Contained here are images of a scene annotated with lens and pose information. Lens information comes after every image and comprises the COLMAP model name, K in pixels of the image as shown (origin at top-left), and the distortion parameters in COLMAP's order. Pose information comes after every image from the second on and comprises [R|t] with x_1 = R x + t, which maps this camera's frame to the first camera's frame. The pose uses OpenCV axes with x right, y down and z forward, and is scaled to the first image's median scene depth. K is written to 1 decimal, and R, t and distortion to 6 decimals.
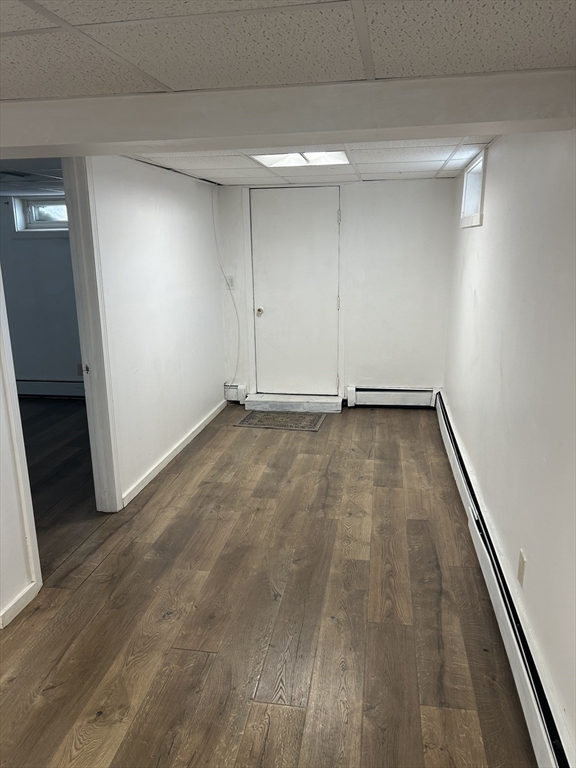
lens RADIAL K [[571.8, 0, 287.4], [0, 571.8, 384.4], [0, 0, 1]] dist [0.043070, -0.049076]
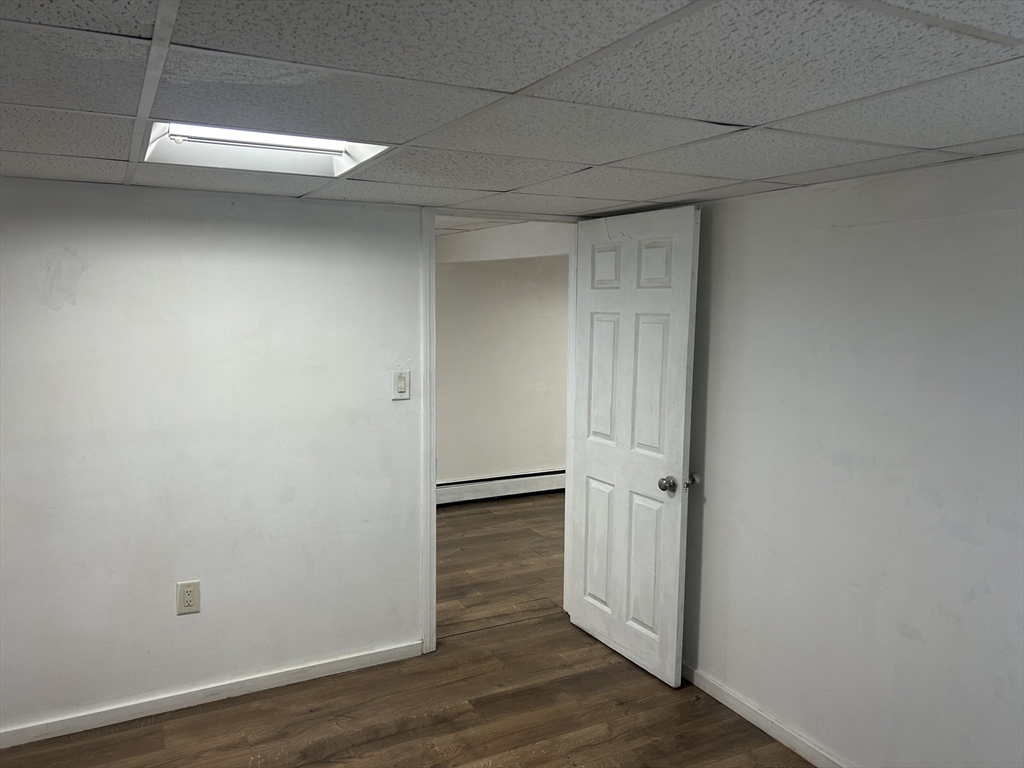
lens RADIAL K [[762.3, 0, 510.7], [0, 762.3, 384.5], [0, 0, 1]] dist [0.043070, -0.049076]
pose [[-0.607392, -0.076274, 0.790732, -1.635930], [0.198004, 0.949429, 0.243677, -0.479599], [-0.769330, 0.304576, -0.561574, 1.945686]]
